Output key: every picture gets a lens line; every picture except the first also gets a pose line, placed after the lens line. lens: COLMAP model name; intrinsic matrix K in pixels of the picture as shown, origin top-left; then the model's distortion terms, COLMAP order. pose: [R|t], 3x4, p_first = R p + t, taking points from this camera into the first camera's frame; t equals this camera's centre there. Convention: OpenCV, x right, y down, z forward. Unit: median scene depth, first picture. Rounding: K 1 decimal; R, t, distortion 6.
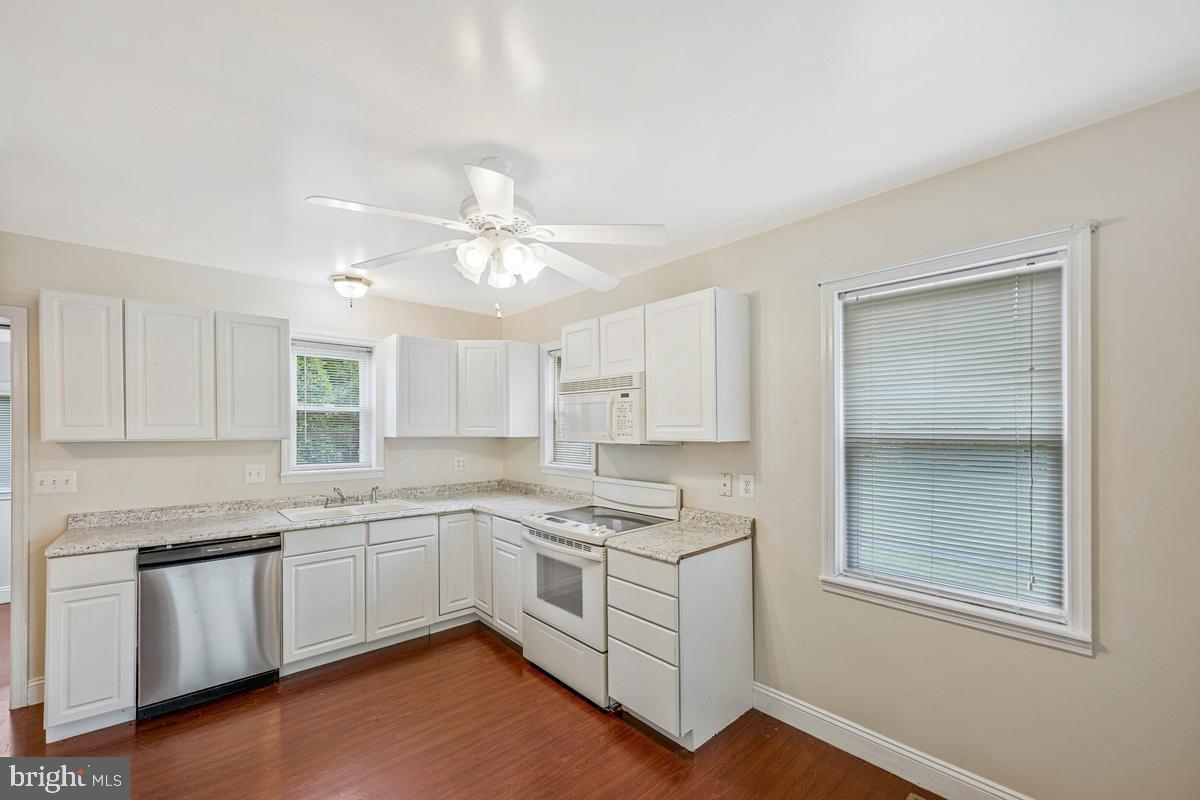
lens RADIAL K [[493.4, 0, 596.9], [0, 493.4, 427.1], [0, 0, 1]] dist [-0.000488, 0.000069]
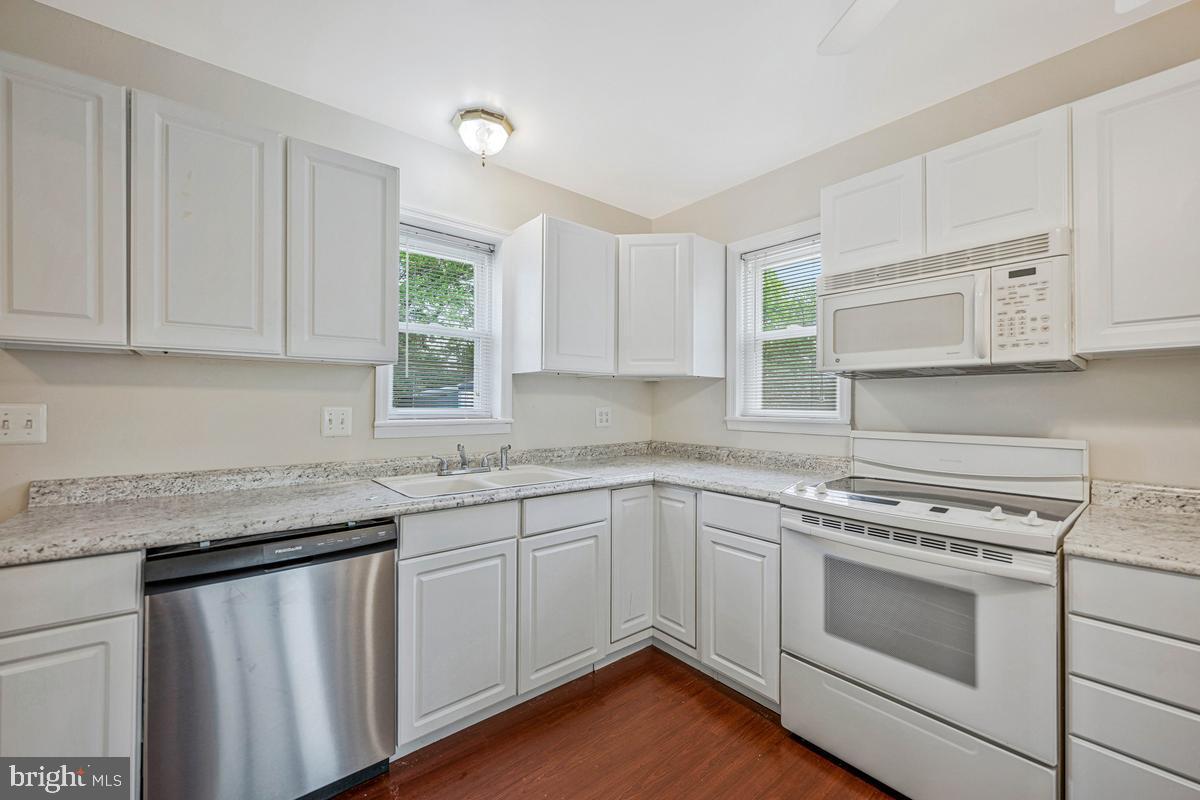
lens RADIAL K [[482.4, 0, 602.1], [0, 482.4, 400.7], [0, 0, 1]] dist [-0.000592, -0.000098]
pose [[0.999655, 0.004193, -0.025935, -0.361976], [-0.004375, 0.999966, -0.006945, 0.076473], [0.025905, 0.007056, 0.999640, 0.416094]]
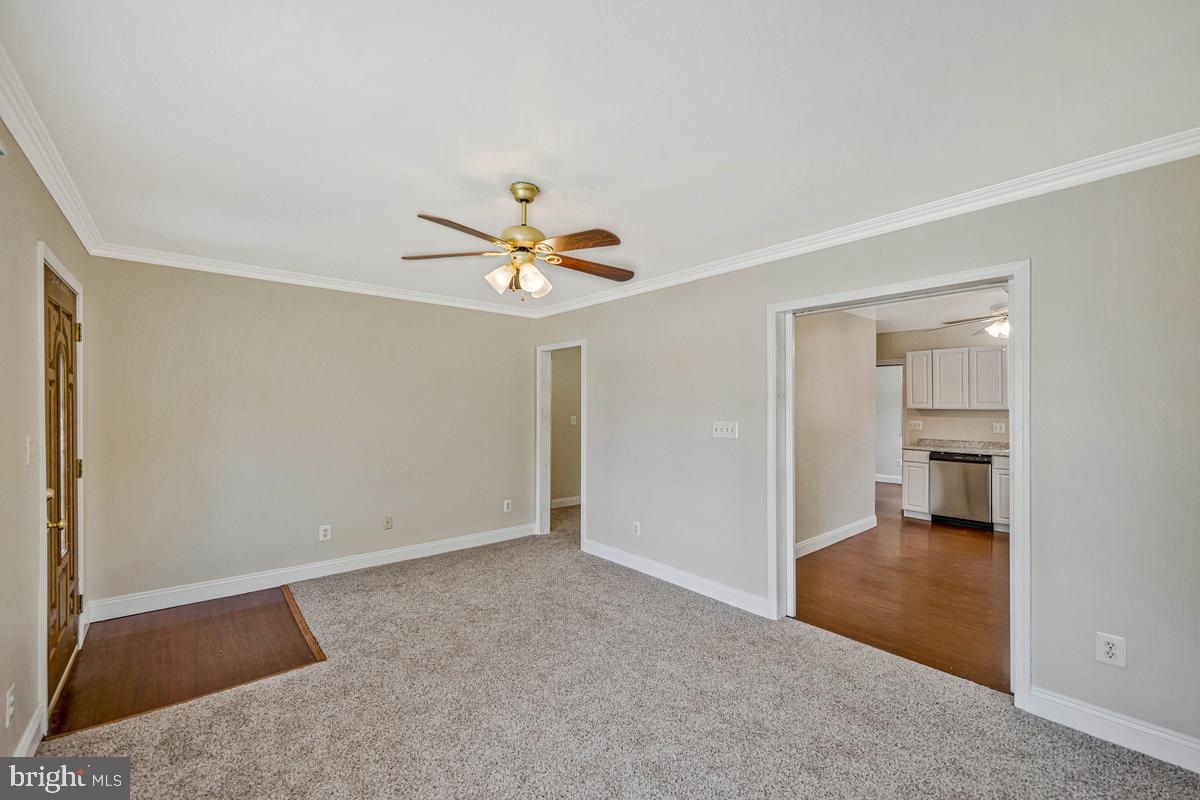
lens RADIAL K [[482.4, 0, 602.1], [0, 482.4, 400.7], [0, 0, 1]] dist [-0.000592, -0.000098]
pose [[-0.013975, -0.009955, -0.999853, 1.239528], [-0.001292, 0.999950, -0.009938, 0.011656], [0.999902, 0.001153, -0.013987, -0.507930]]
